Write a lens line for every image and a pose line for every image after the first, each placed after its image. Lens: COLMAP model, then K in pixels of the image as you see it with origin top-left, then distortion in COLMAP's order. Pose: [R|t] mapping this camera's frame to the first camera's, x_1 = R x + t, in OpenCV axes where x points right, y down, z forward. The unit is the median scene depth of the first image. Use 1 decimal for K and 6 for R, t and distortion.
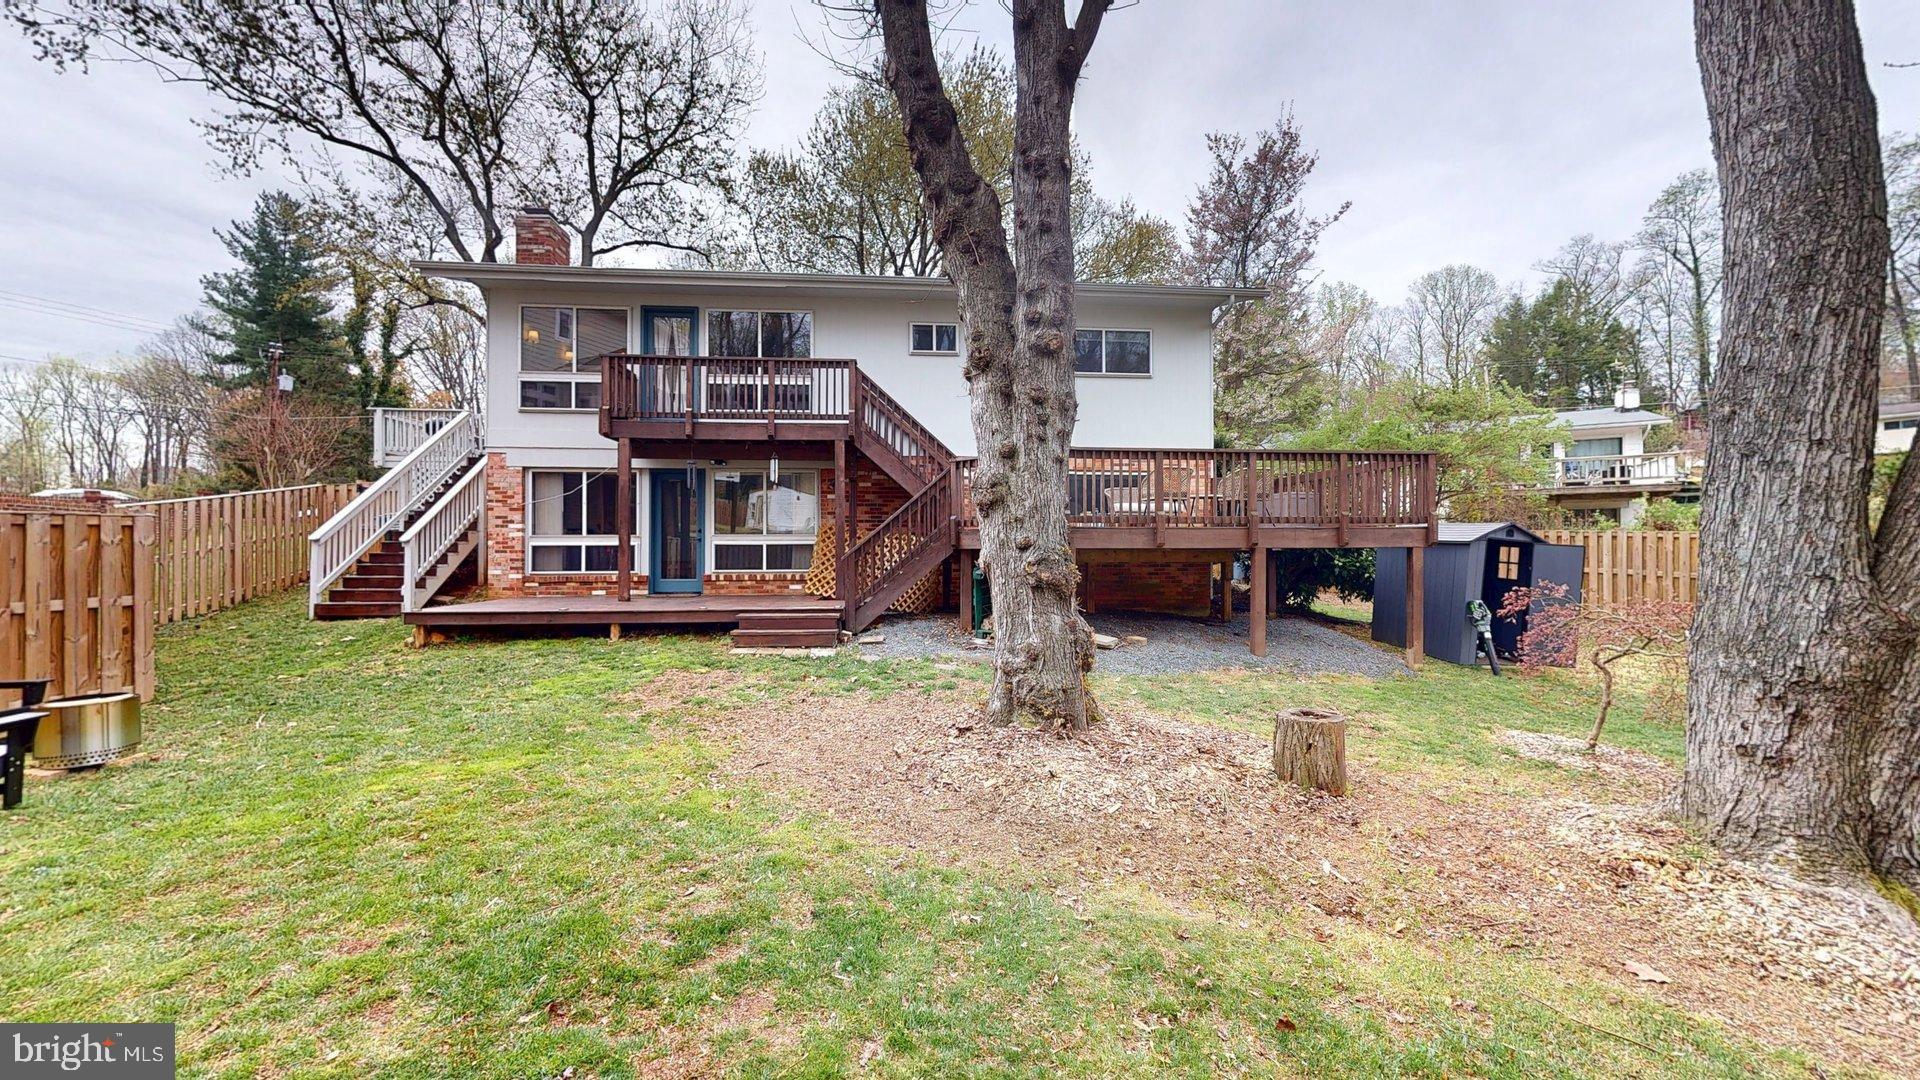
lens RADIAL K [[698.3, 0, 960.0], [0, 698.3, 540.0], [0, 0, 1]] dist [0.000893, 0.000096]
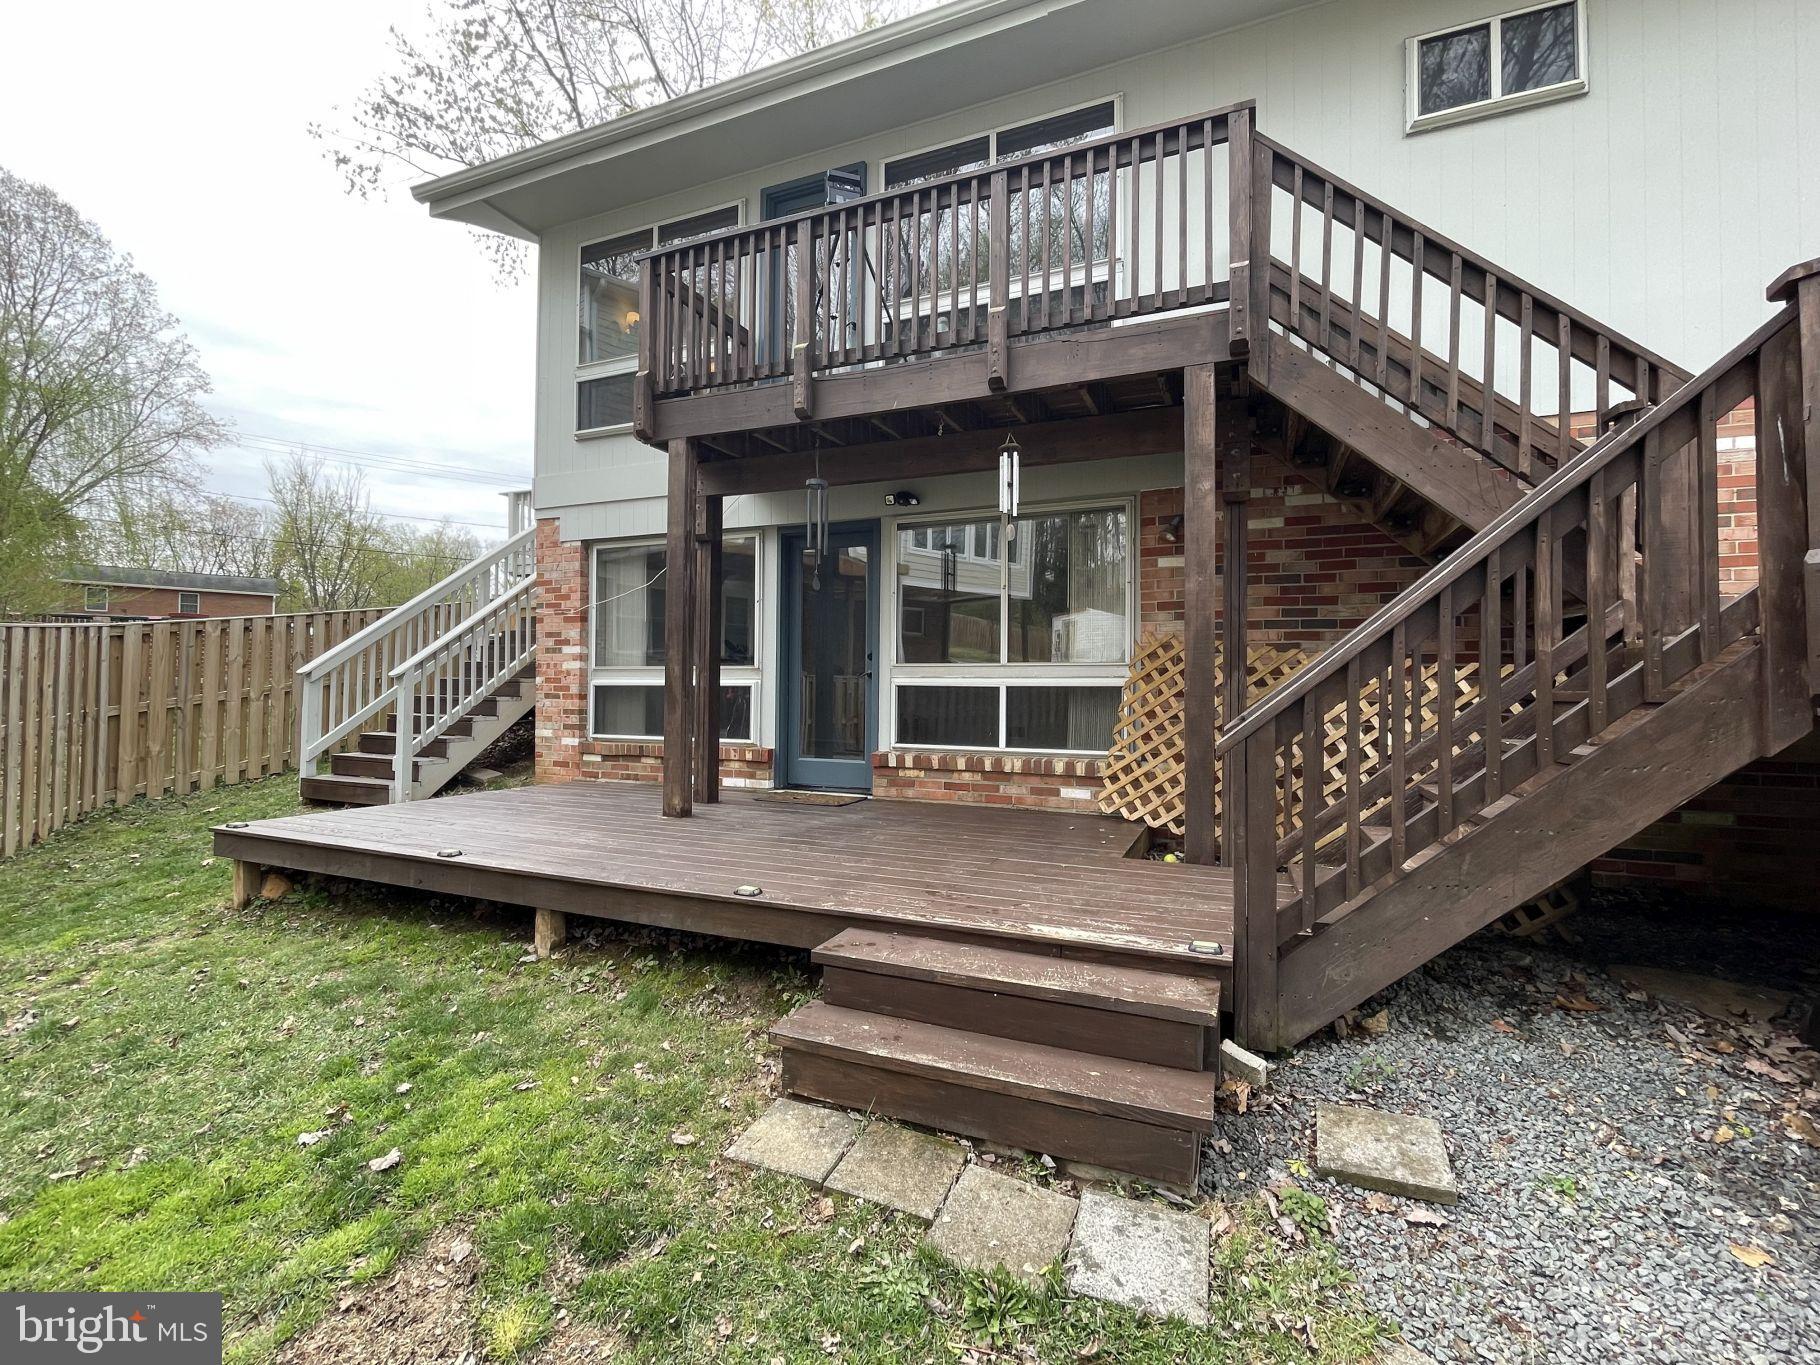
lens RADIAL K [[783.6, 0, 910.0], [0, 783.6, 682.5], [0, 0, 1]] dist [0.002322, -0.000034]
pose [[0.880812, 0.005302, -0.473437, -0.110878], [-0.003103, 0.999980, 0.005425, 0.001585], [0.473456, -0.003309, 0.880811, 0.581428]]
